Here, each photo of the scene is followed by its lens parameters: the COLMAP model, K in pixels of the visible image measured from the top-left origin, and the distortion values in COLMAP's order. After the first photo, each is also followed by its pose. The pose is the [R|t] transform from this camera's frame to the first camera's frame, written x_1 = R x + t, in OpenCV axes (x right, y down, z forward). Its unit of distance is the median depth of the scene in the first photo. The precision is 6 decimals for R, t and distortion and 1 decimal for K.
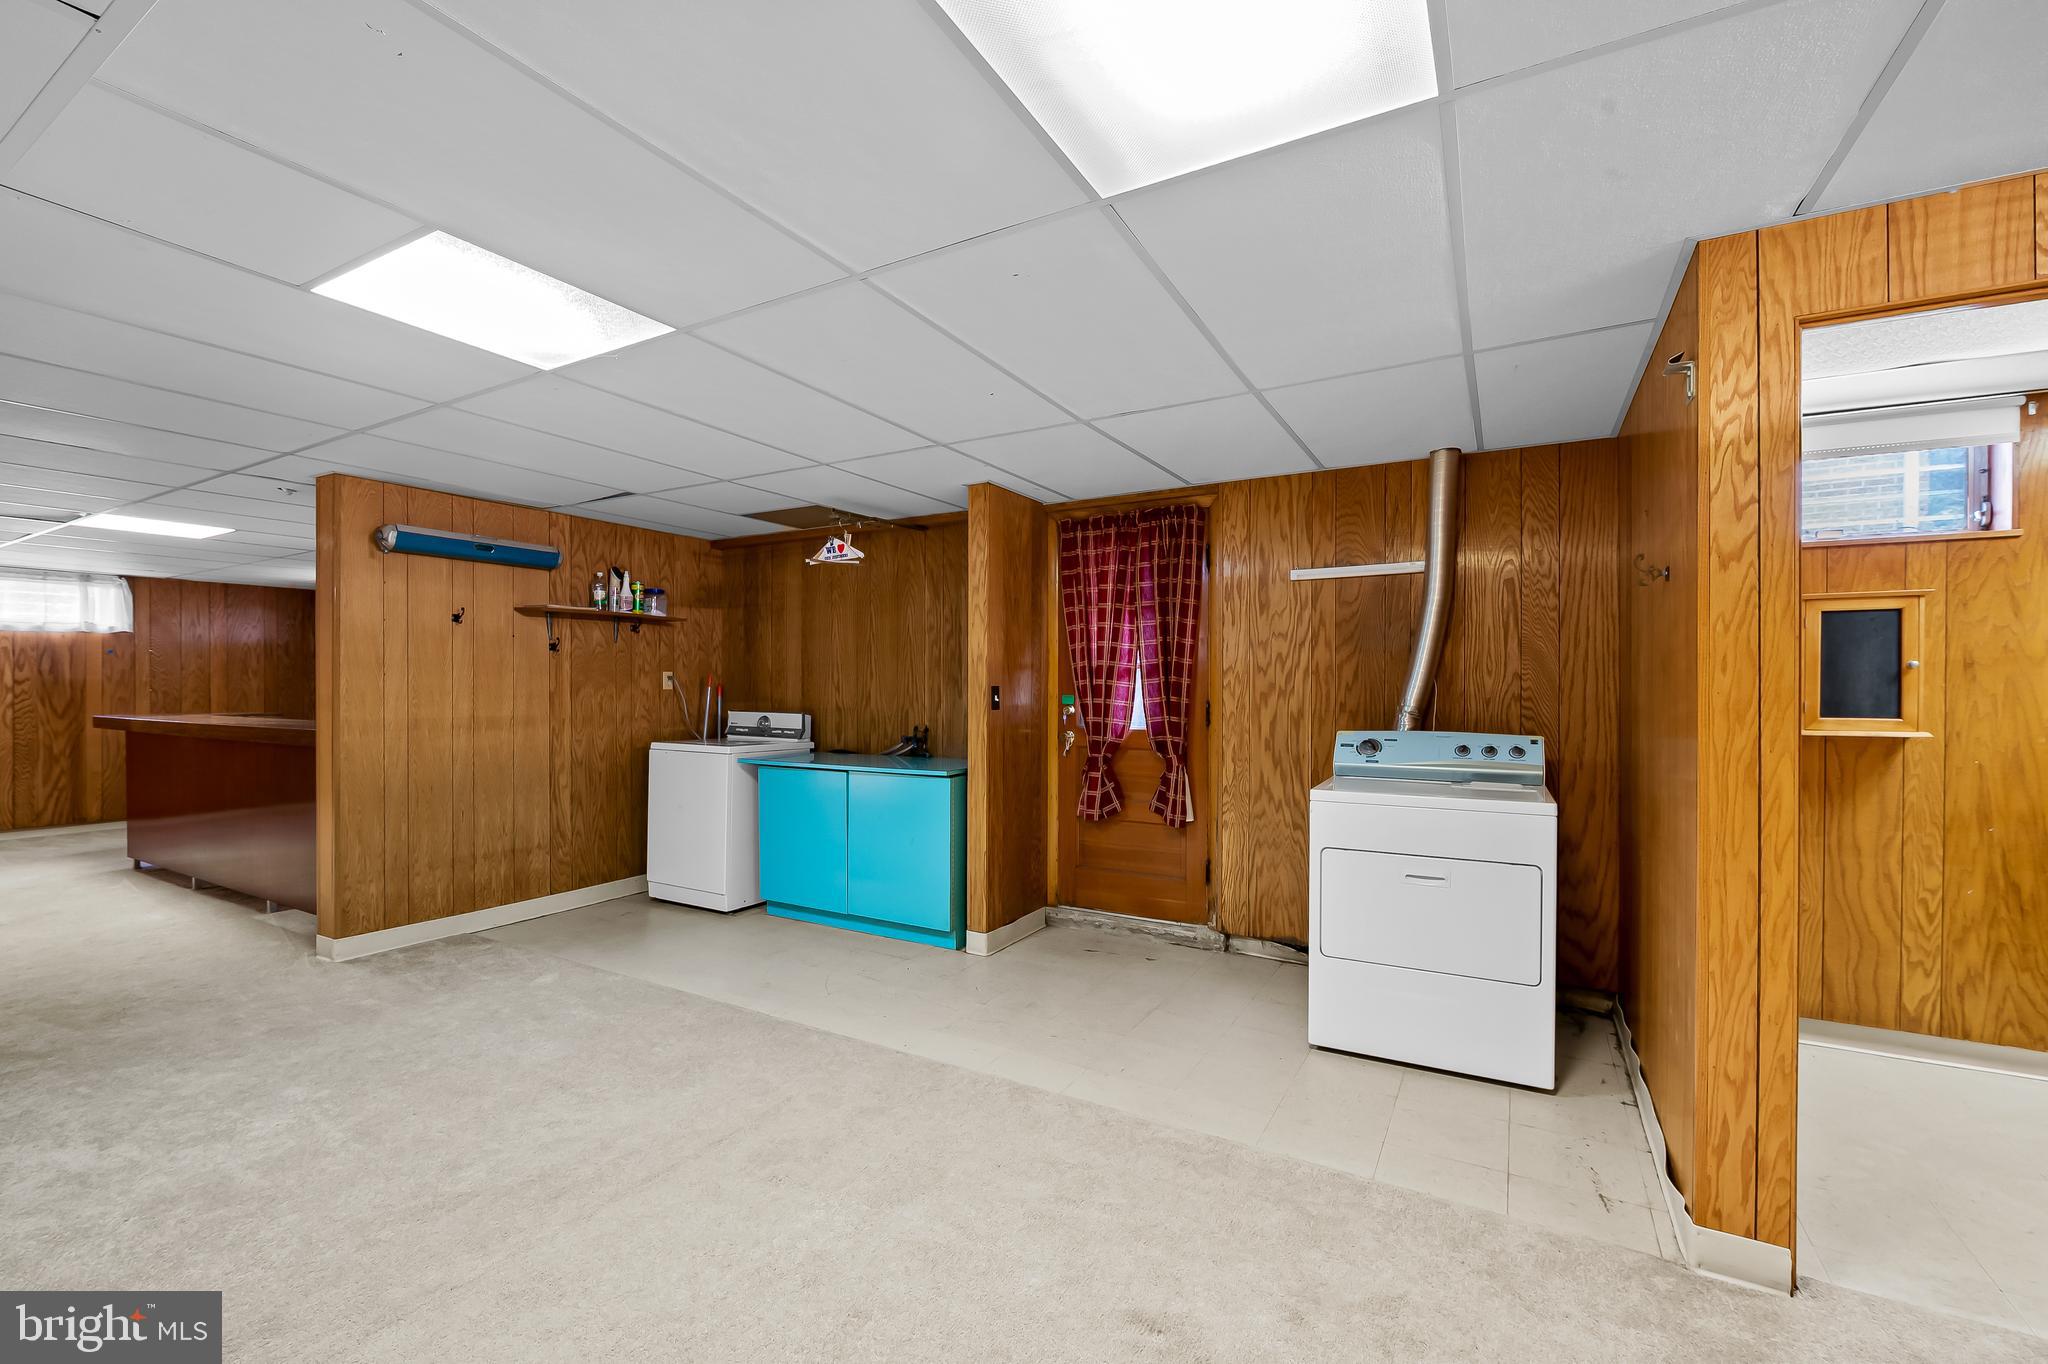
lens RADIAL K [[845.5, 0, 1039.4], [0, 845.5, 689.4], [0, 0, 1]] dist [-0.008105, -0.000214]
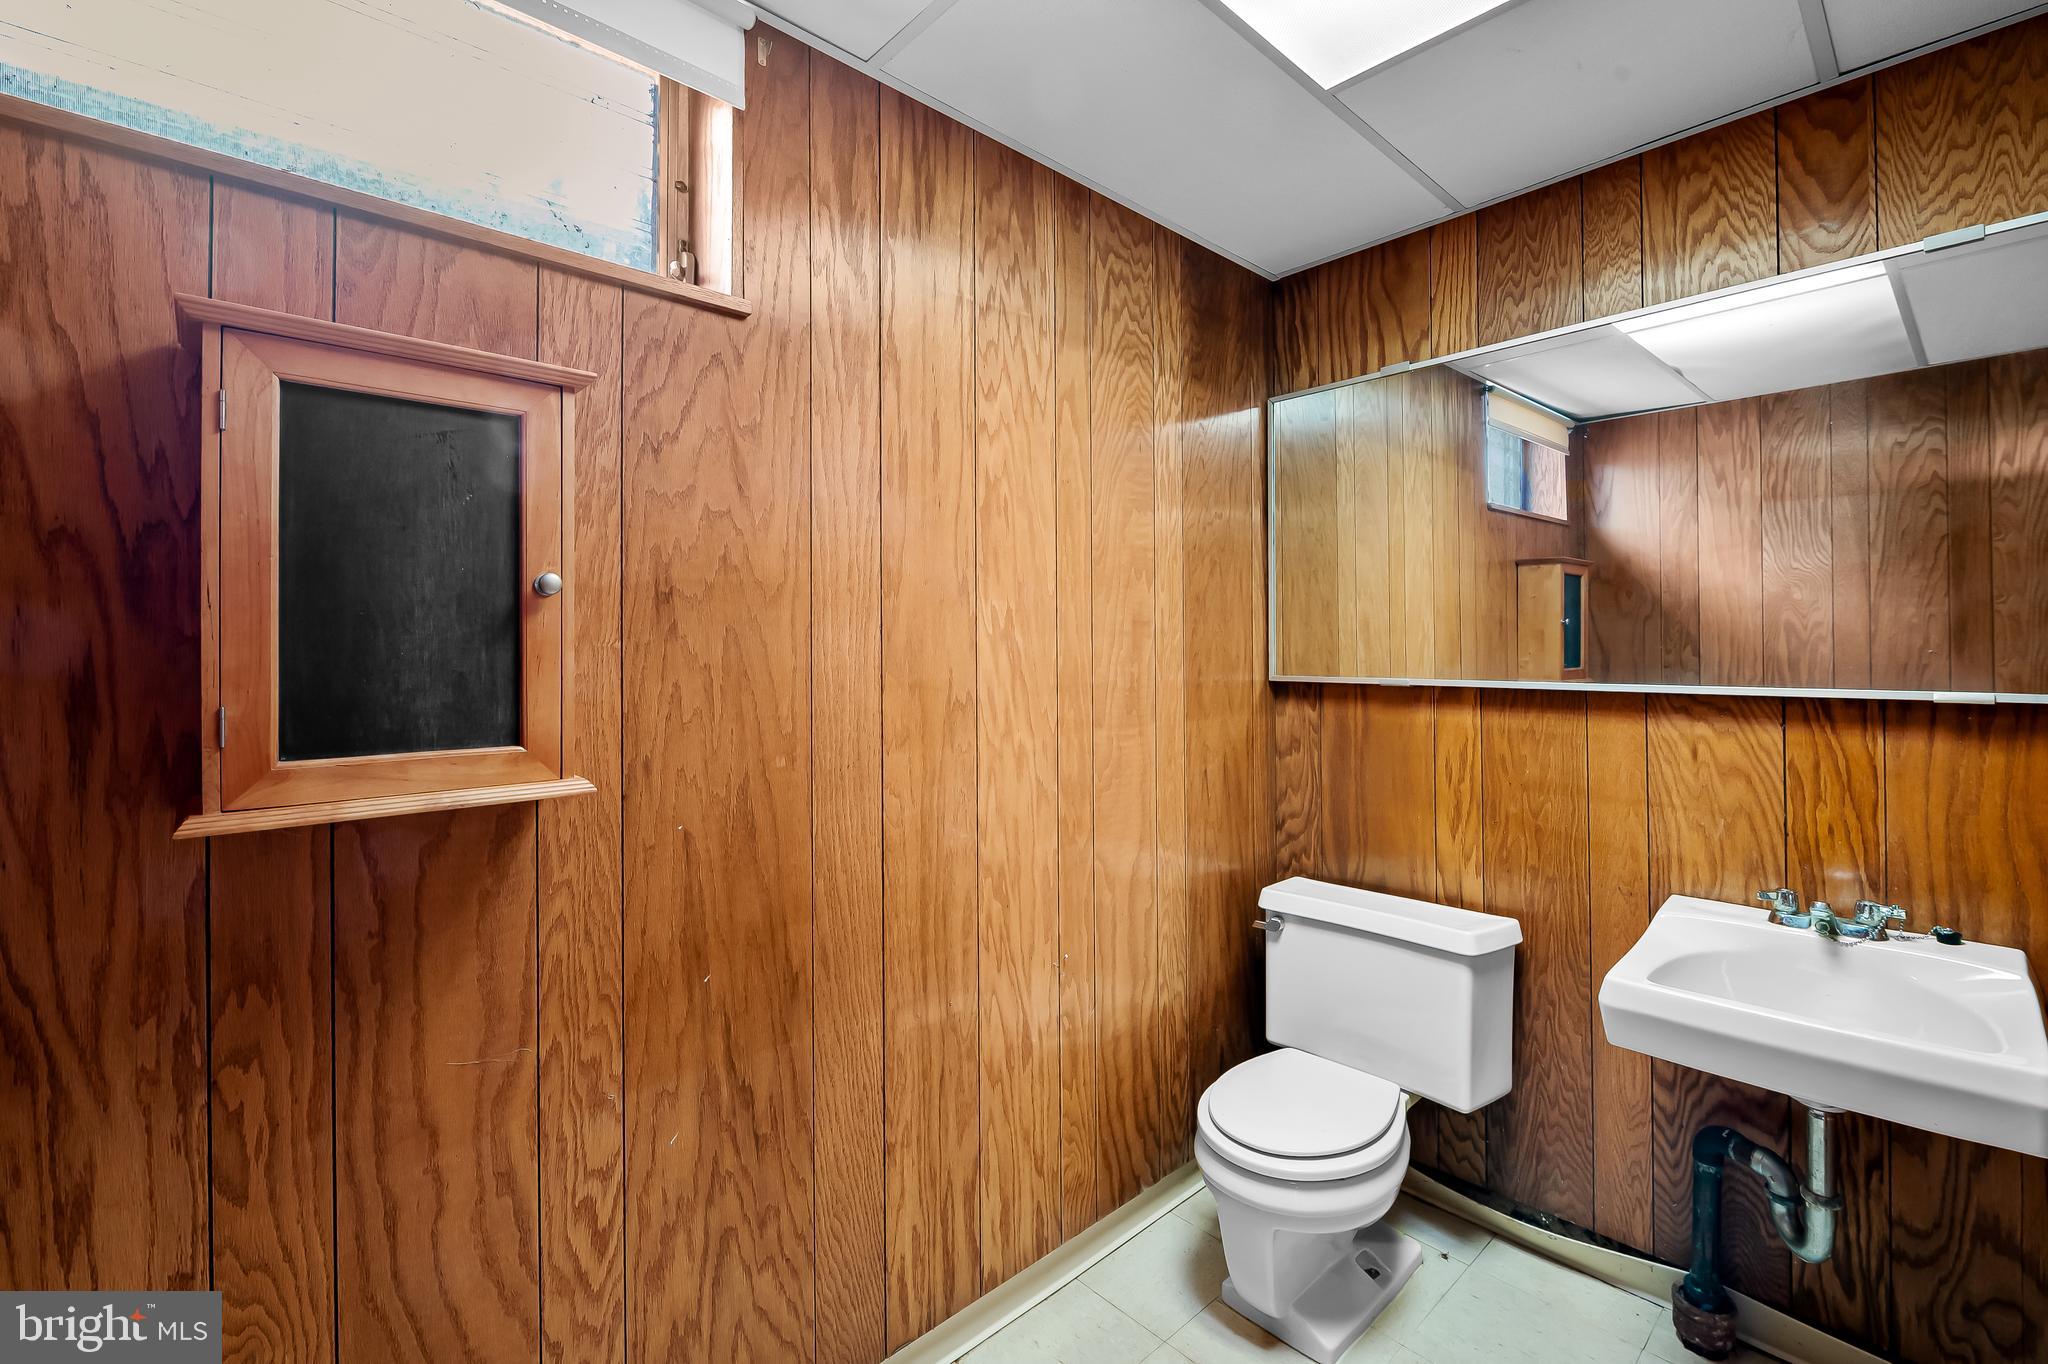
lens RADIAL K [[845.5, 0, 1023.4], [0, 845.5, 649.6], [0, 0, 1]] dist [-0.008105, -0.000214]
pose [[0.296859, -0.003136, 0.954916, 0.755625], [0.009530, 0.999955, 0.000321, -0.001354], [-0.954874, 0.009005, 0.296876, 0.698246]]
